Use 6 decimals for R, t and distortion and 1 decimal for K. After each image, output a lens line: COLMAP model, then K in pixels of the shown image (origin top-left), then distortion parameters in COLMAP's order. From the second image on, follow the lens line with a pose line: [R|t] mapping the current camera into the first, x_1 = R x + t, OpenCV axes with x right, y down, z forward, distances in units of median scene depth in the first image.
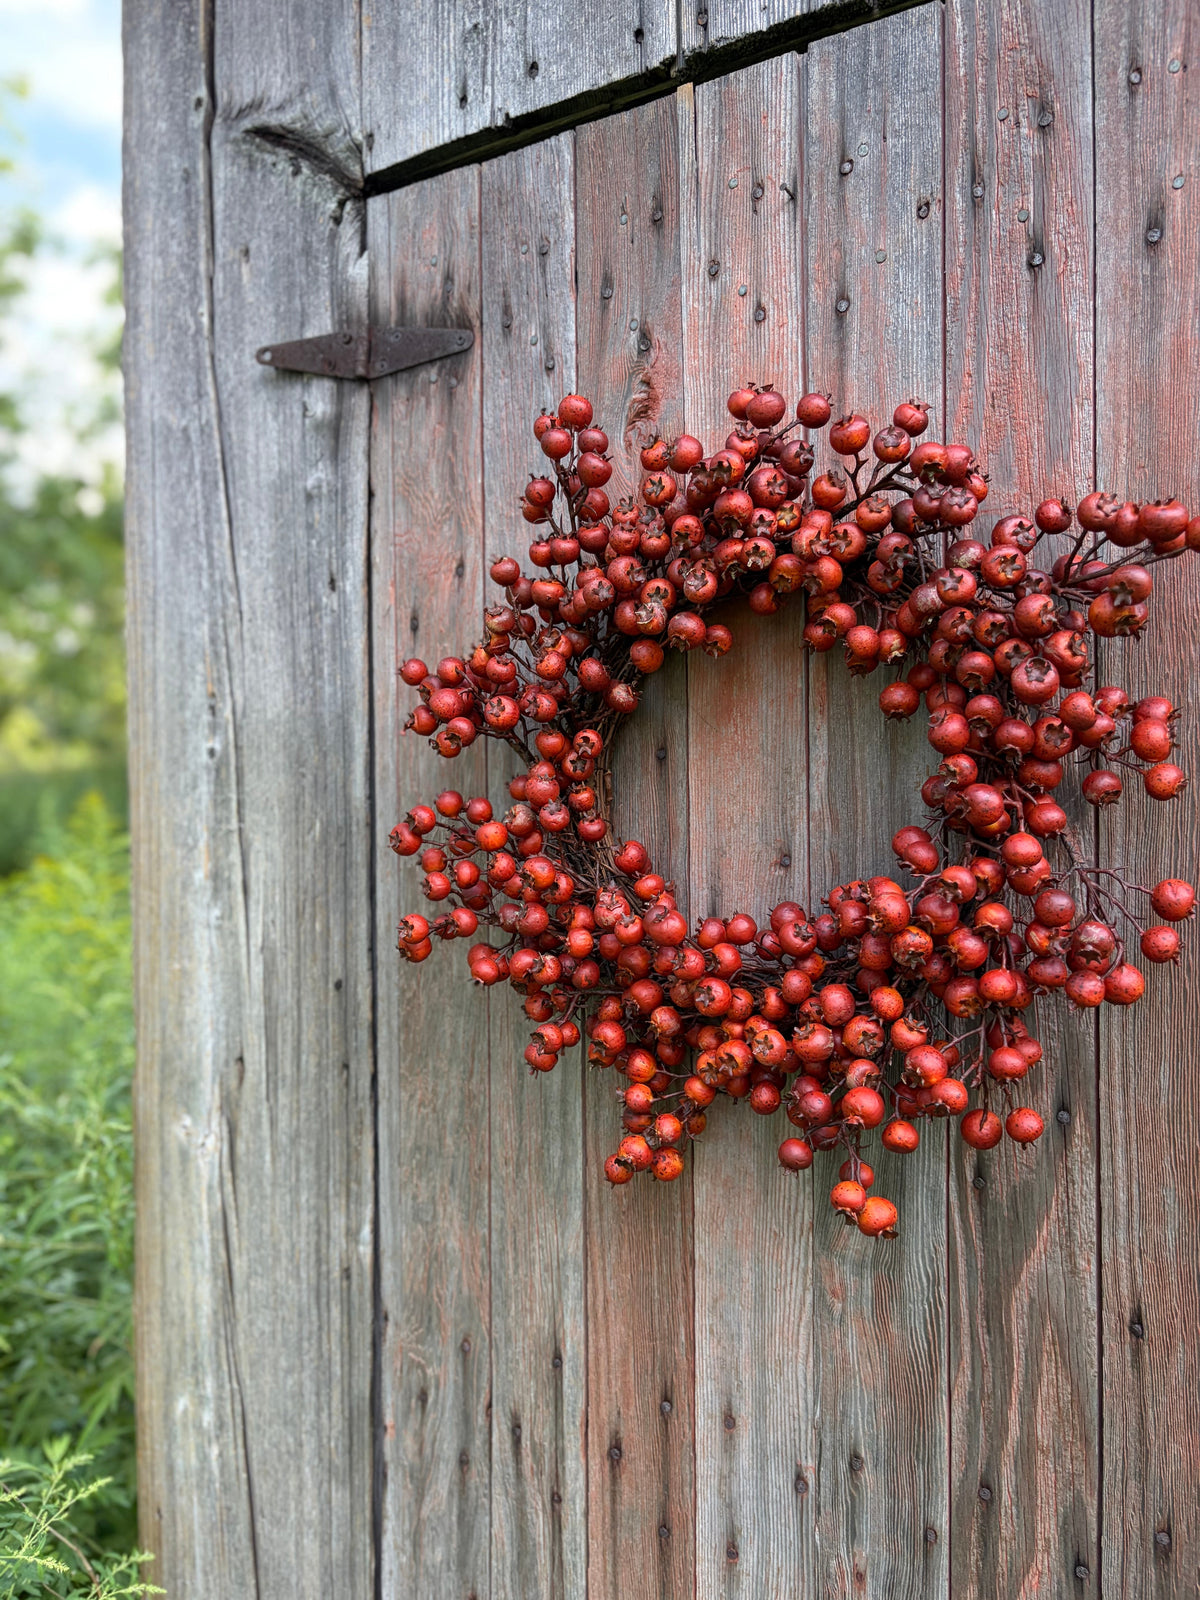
lens RADIAL K [[1236.7, 0, 606.2], [0, 1236.7, 802.8], [0, 0, 1]] dist [0.021239, -0.037662]
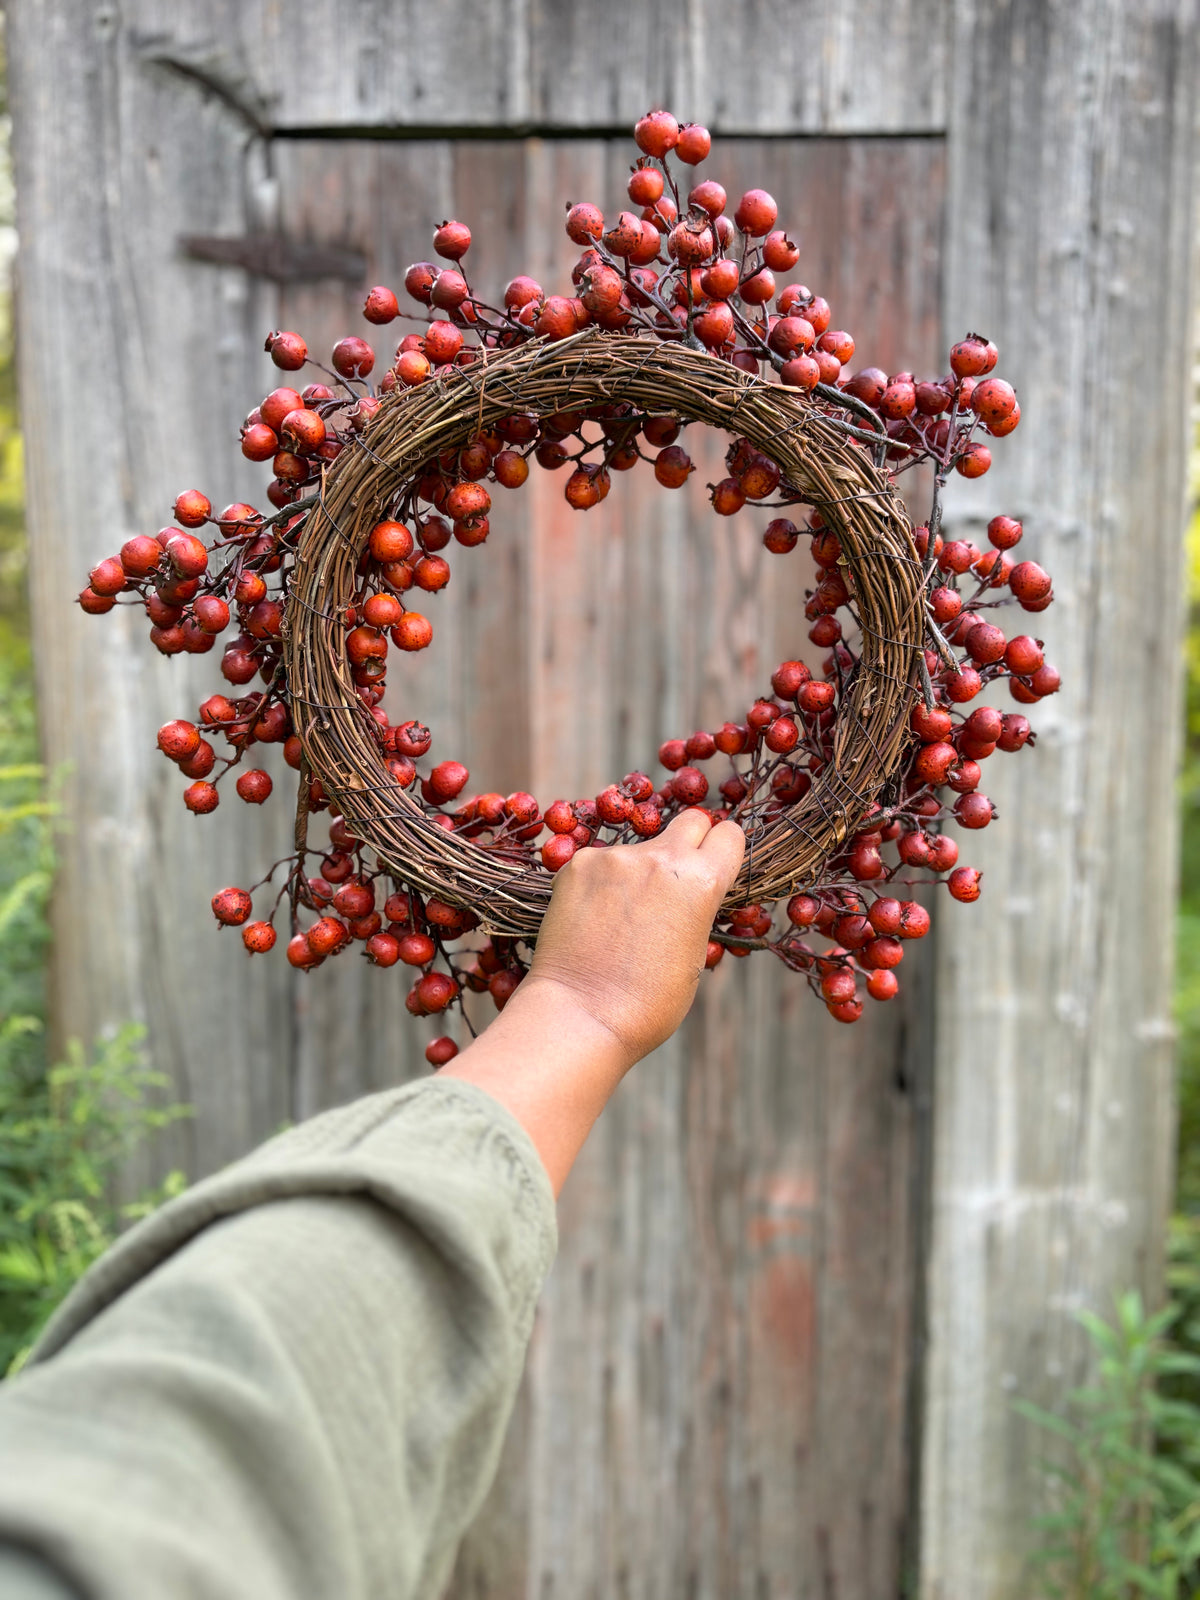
lens RADIAL K [[1236.7, 0, 621.6], [0, 1236.7, 805.3], [0, 0, 1]] dist [0.021239, -0.037662]
pose [[0.853991, -0.051937, 0.517690, -0.770901], [-0.011333, 0.992912, 0.118308, 0.101529], [-0.520165, -0.106901, 0.847349, -0.571646]]
